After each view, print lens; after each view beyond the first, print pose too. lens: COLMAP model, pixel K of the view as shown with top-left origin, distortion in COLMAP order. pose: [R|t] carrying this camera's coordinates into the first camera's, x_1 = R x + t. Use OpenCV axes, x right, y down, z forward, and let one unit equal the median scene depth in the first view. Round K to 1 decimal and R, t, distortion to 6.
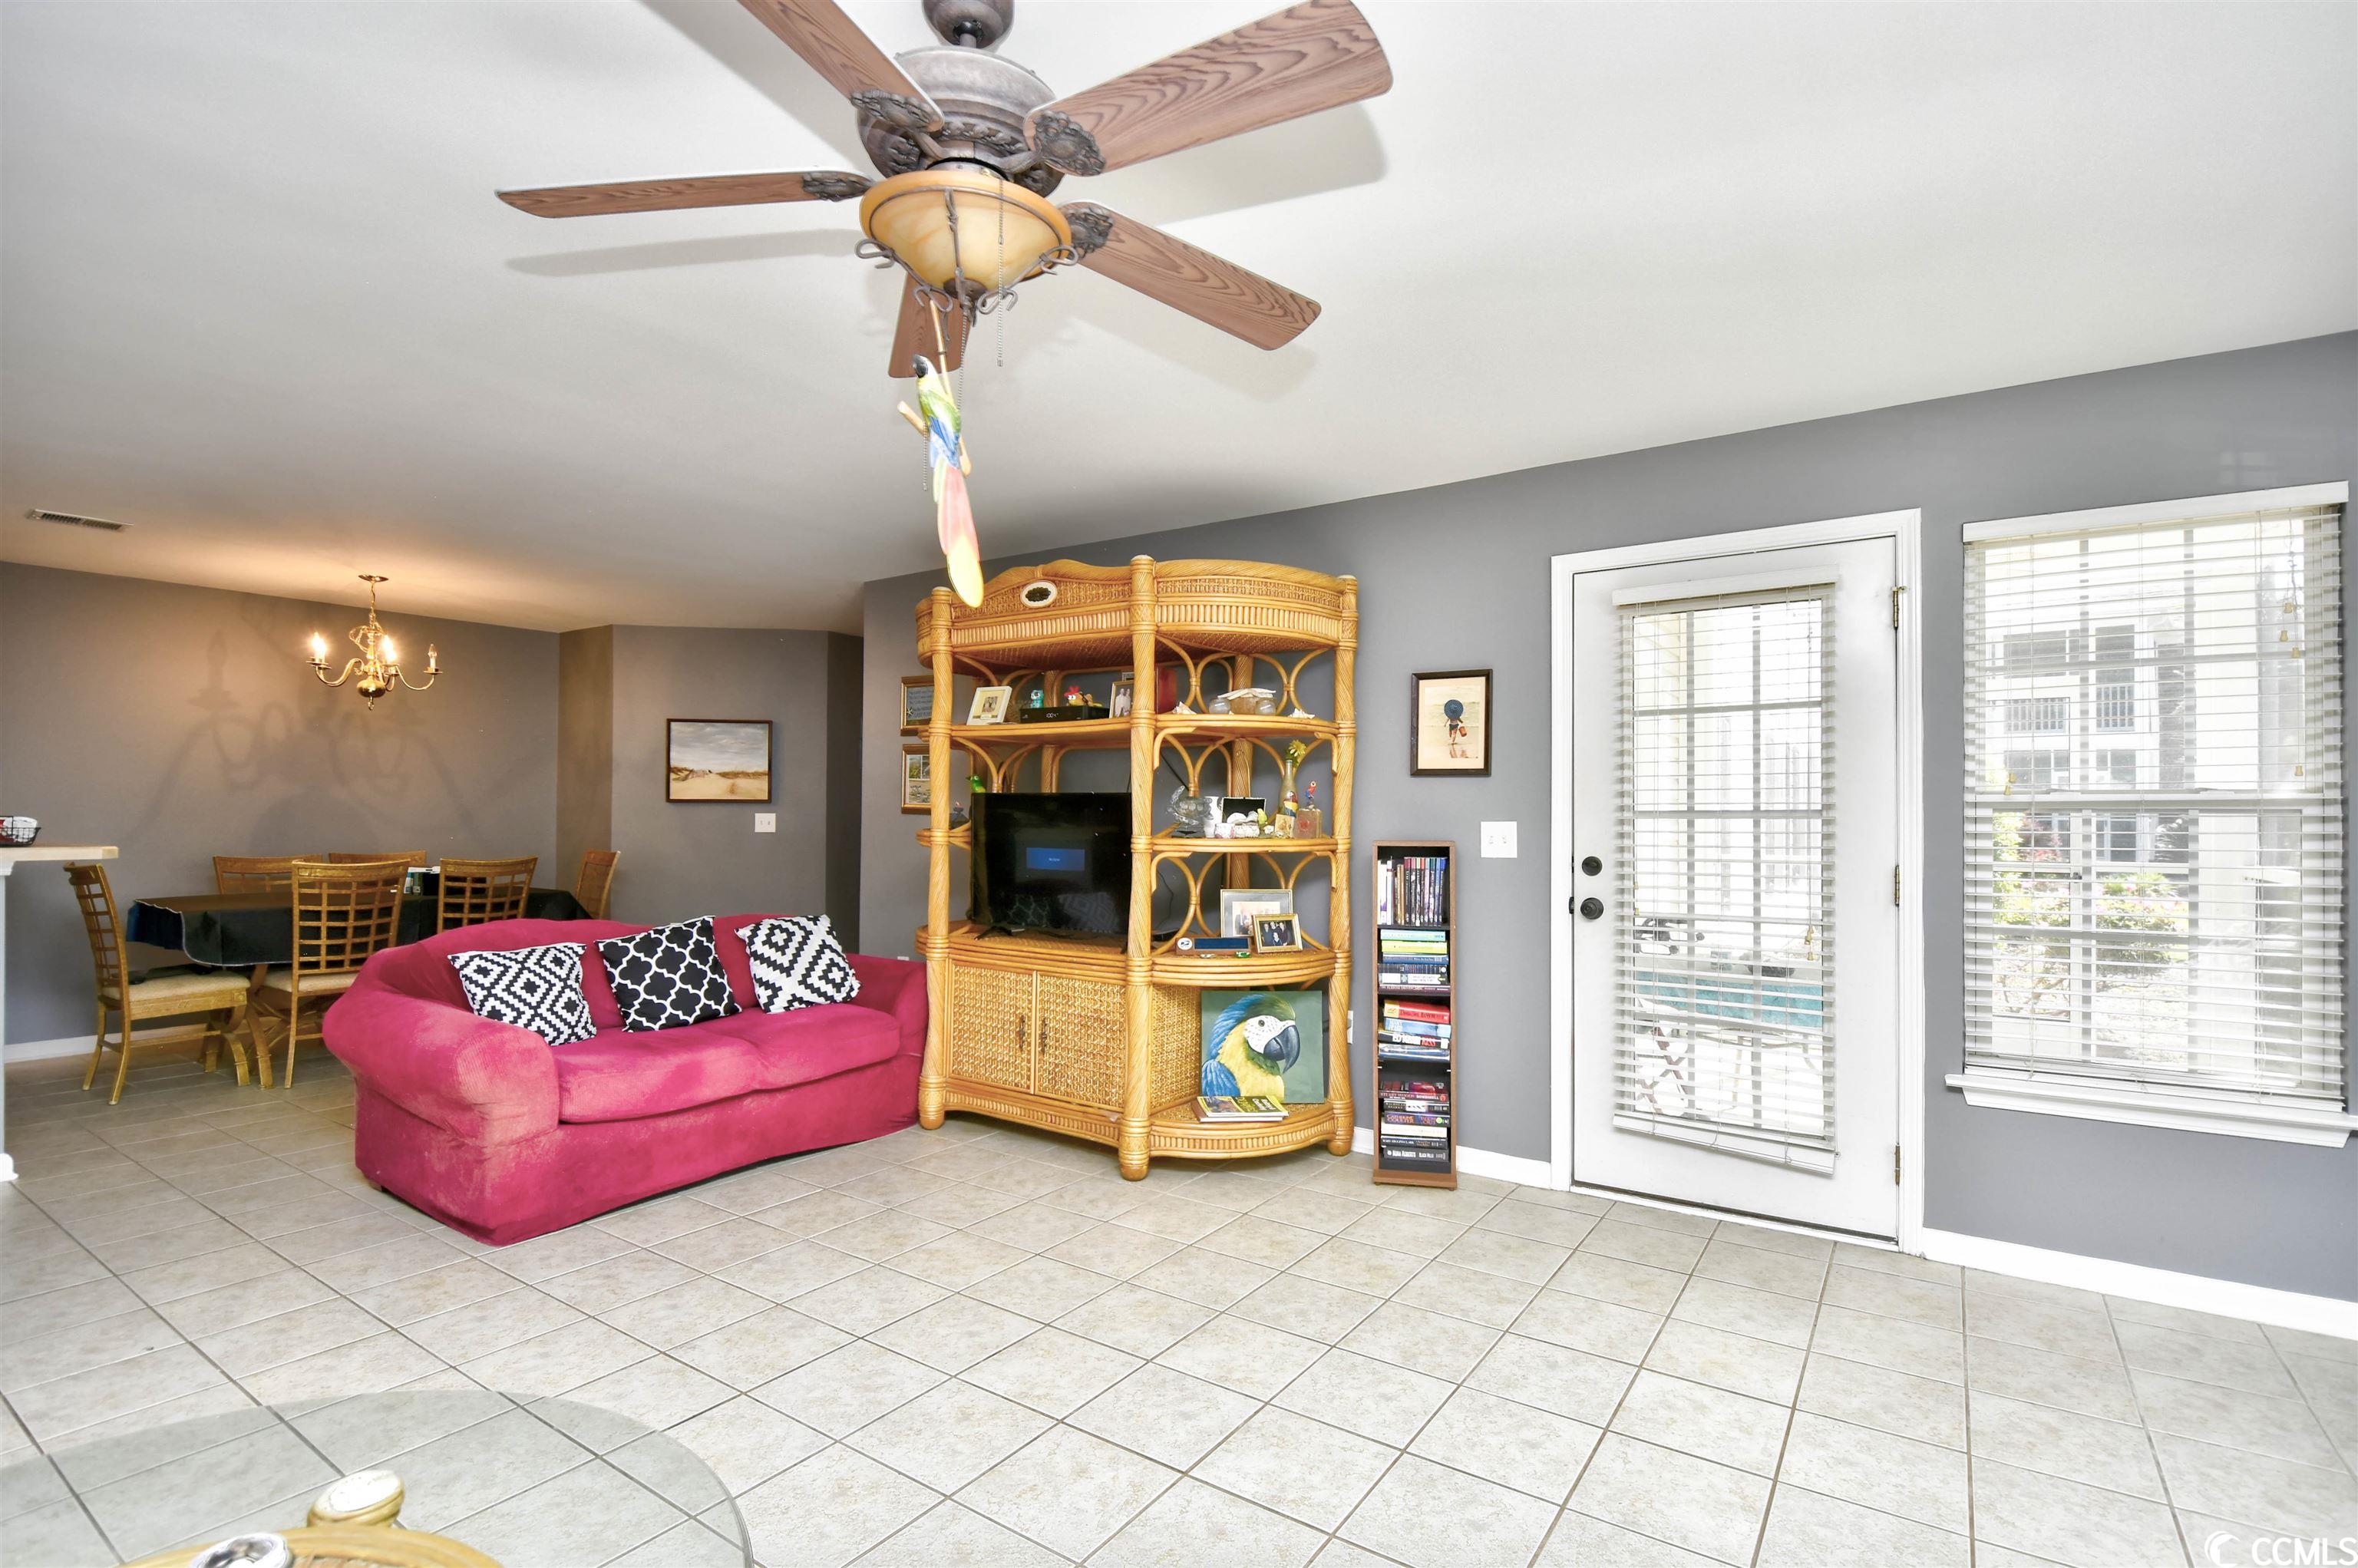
lens RADIAL K [[1101.7, 0, 1192.9], [0, 1101.7, 793.4], [0, 0, 1]] dist [-0.007578, -0.006729]
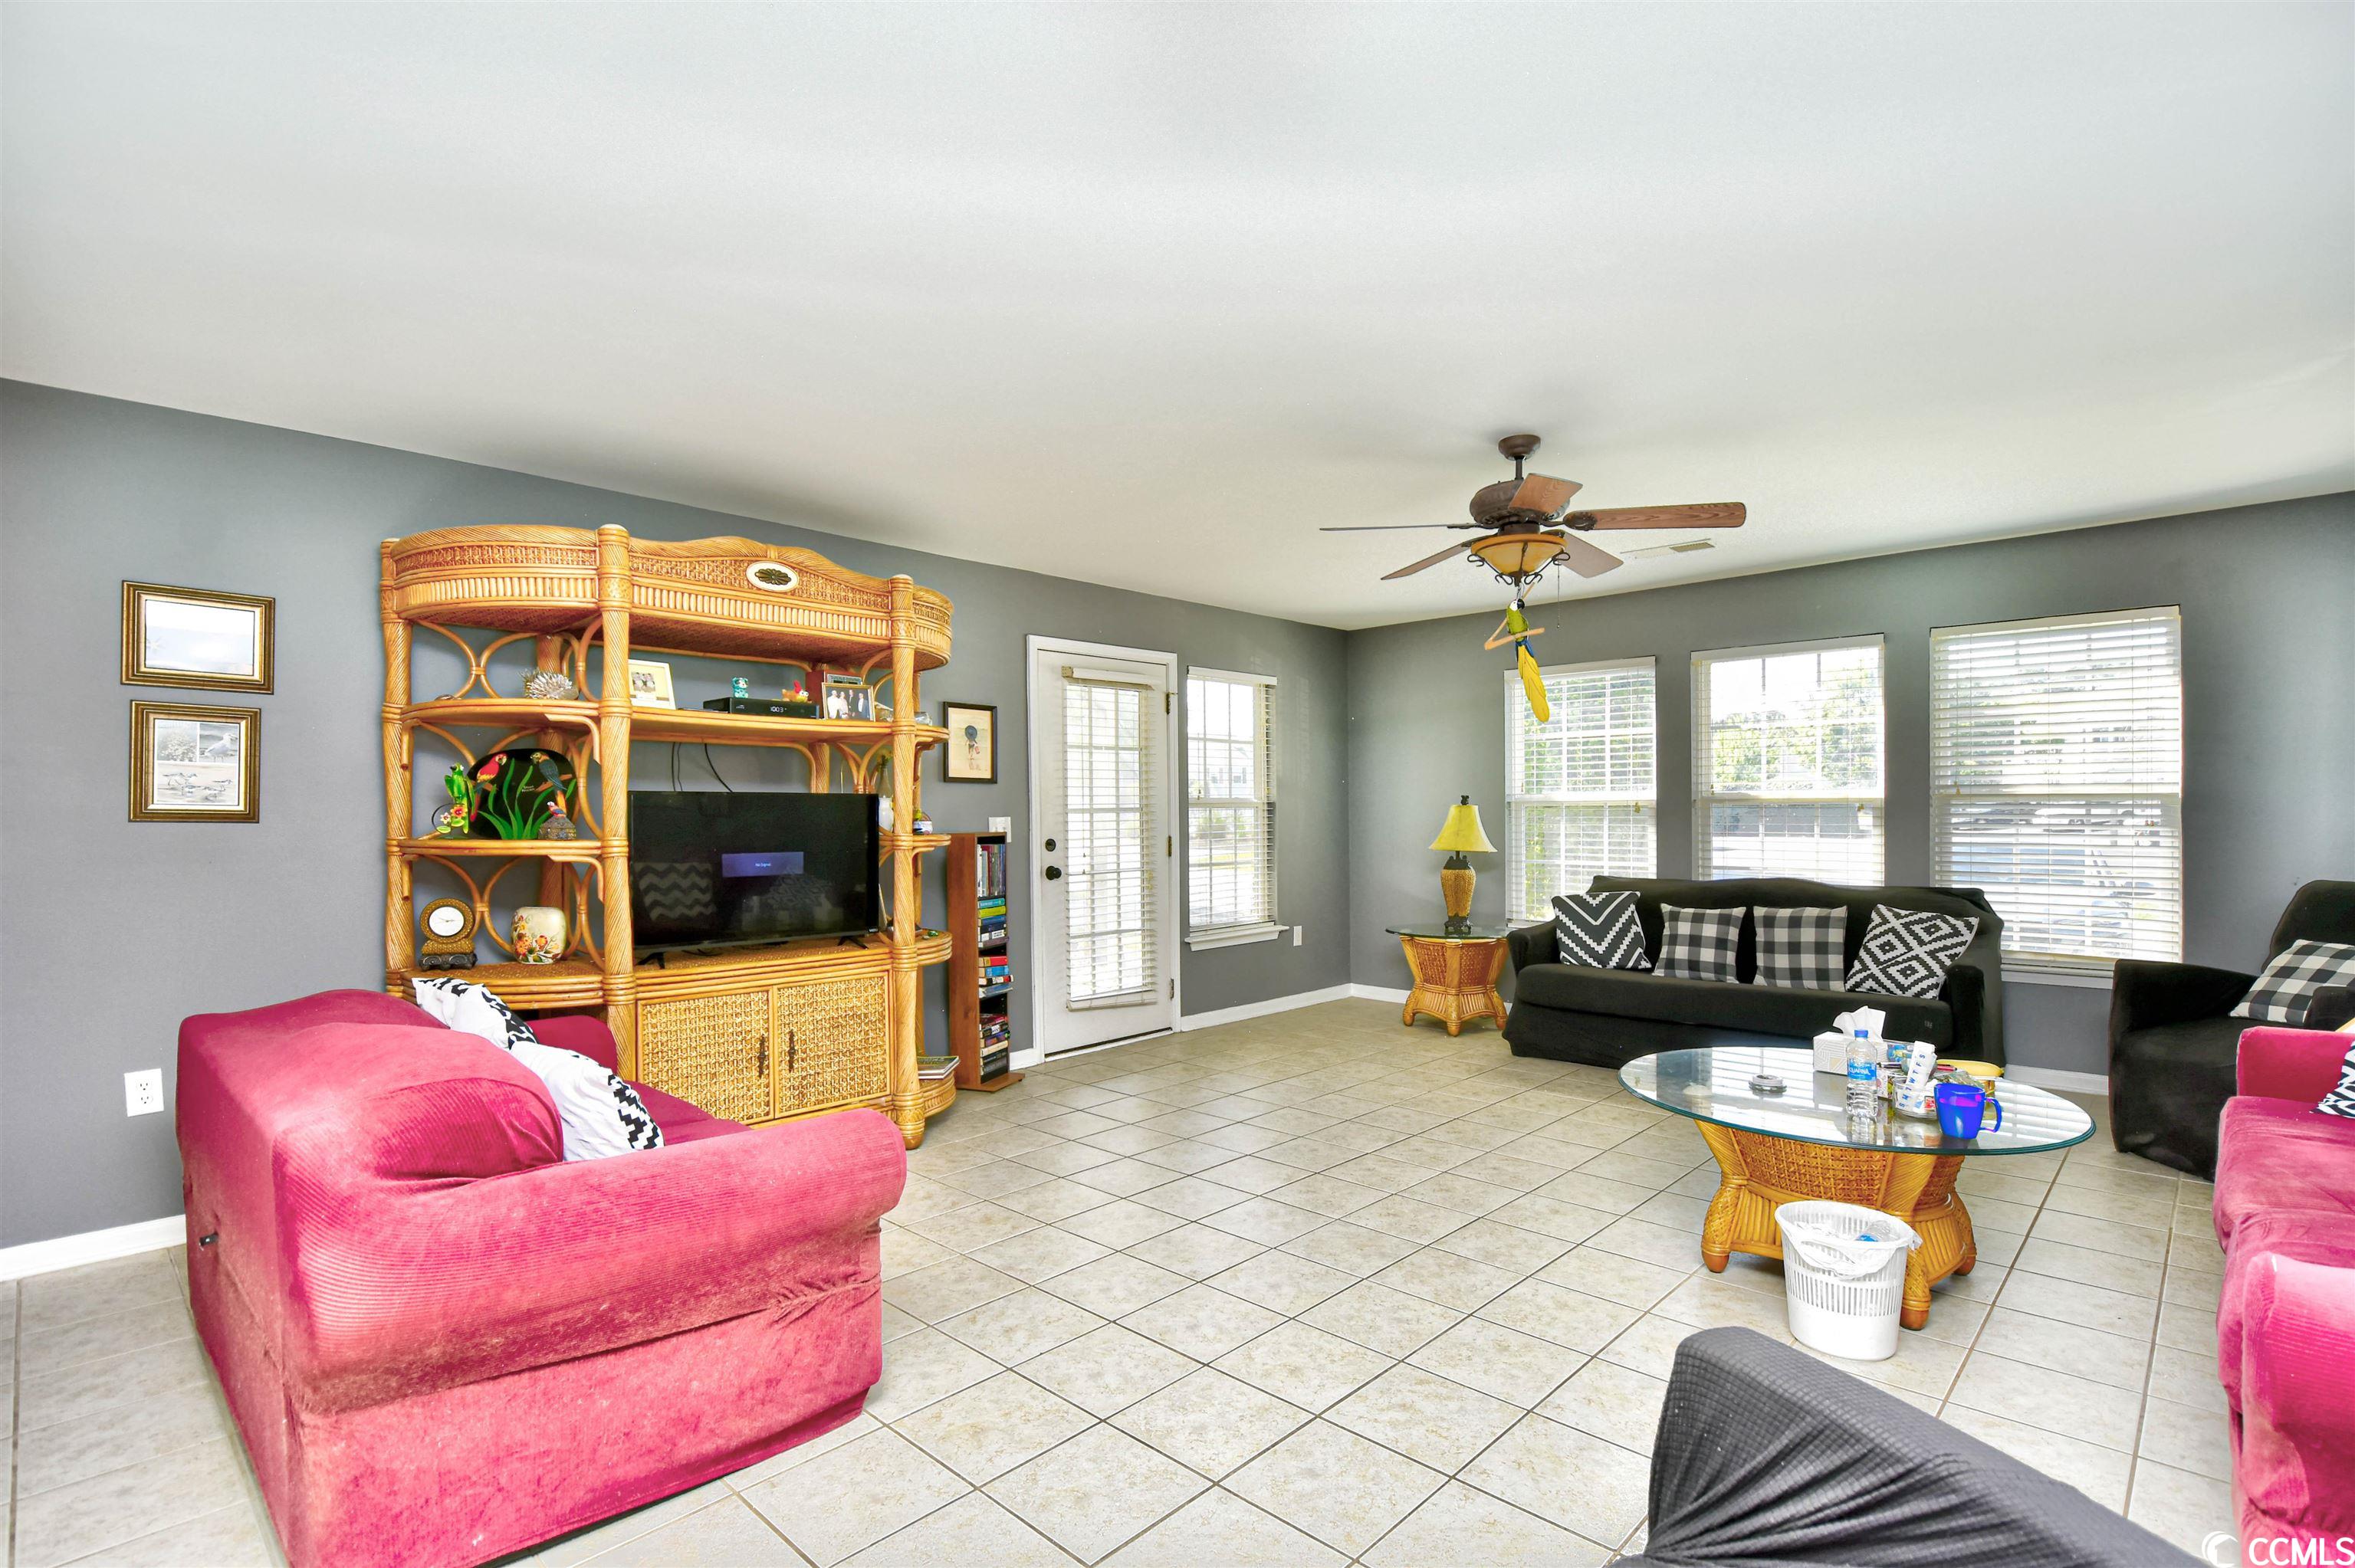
lens RADIAL K [[1100.2, 0, 1188.9], [0, 1100.2, 816.1], [0, 0, 1]] dist [-0.007578, -0.006729]
pose [[0.171786, -0.013036, 0.985048, -0.998242], [-0.010982, 0.999825, 0.015147, 0.001052], [-0.985073, -0.013420, 0.171612, 0.504521]]
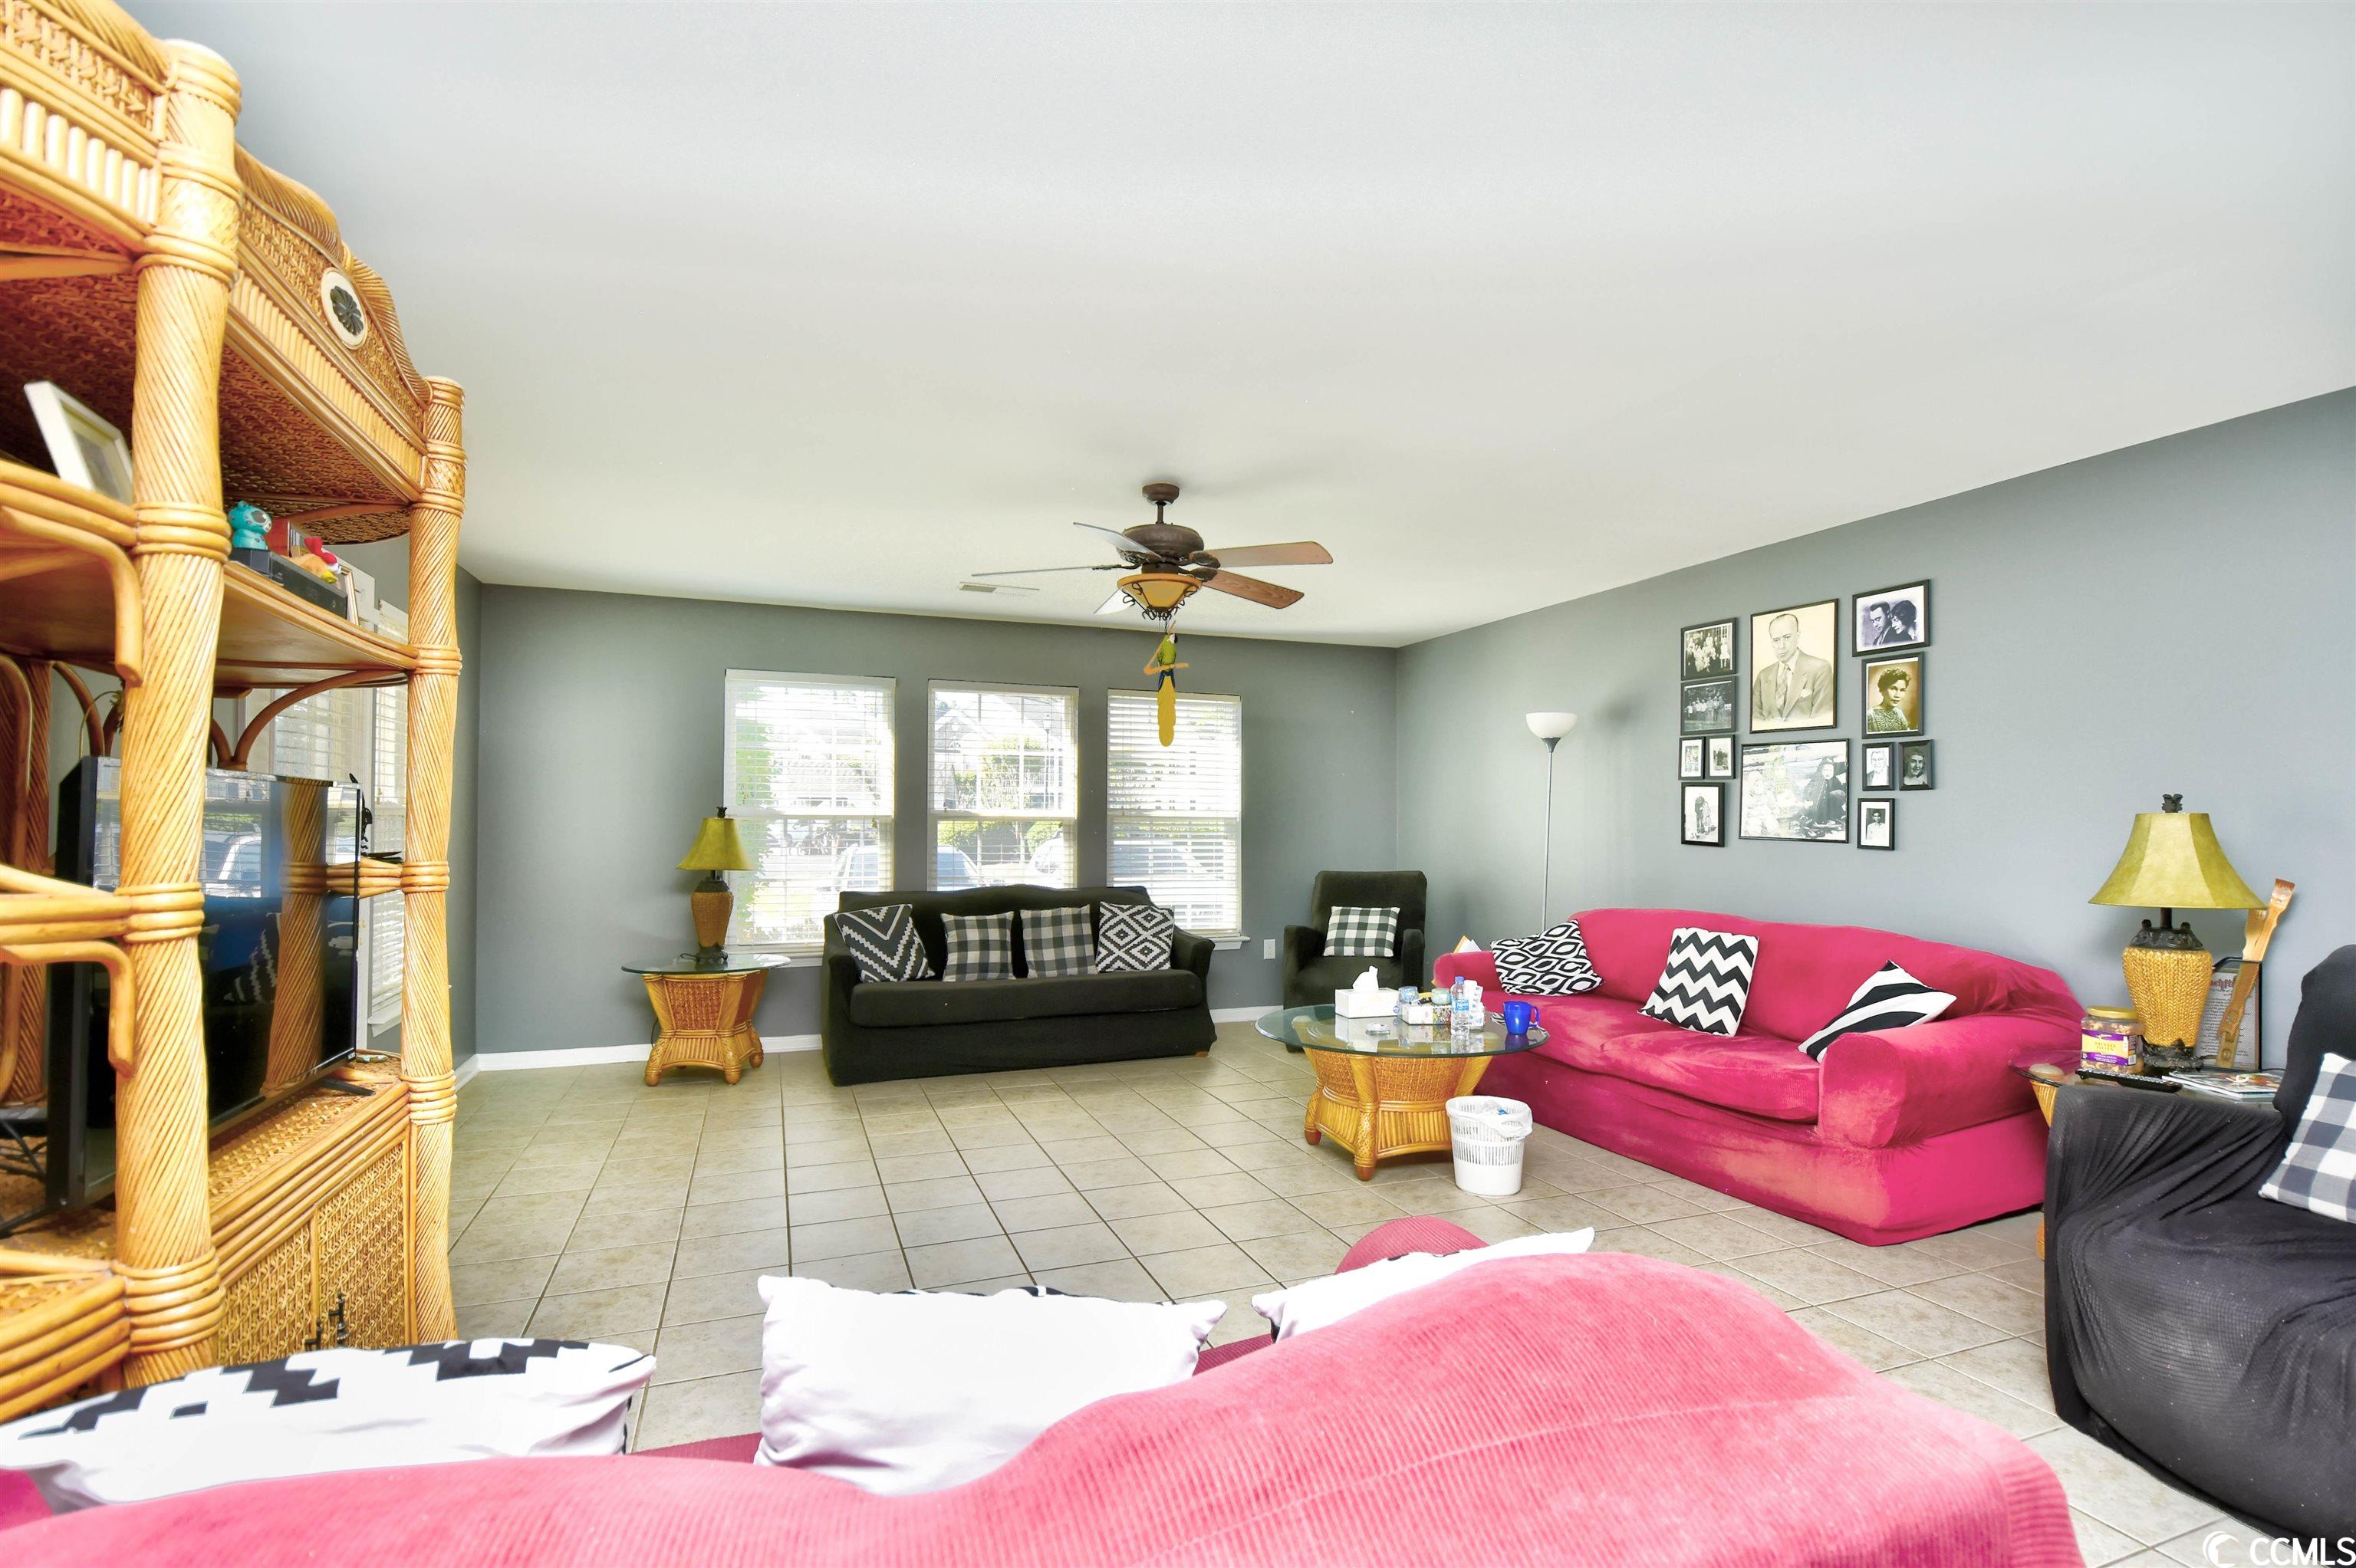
lens RADIAL K [[1100.7, 0, 1179.4], [0, 1100.7, 790.3], [0, 0, 1]] dist [-0.007578, -0.006729]
pose [[-0.814484, 0.005681, 0.580158, -0.652384], [-0.022379, 0.998900, -0.041199, 0.014336], [-0.579754, -0.046540, -0.813462, 1.164020]]
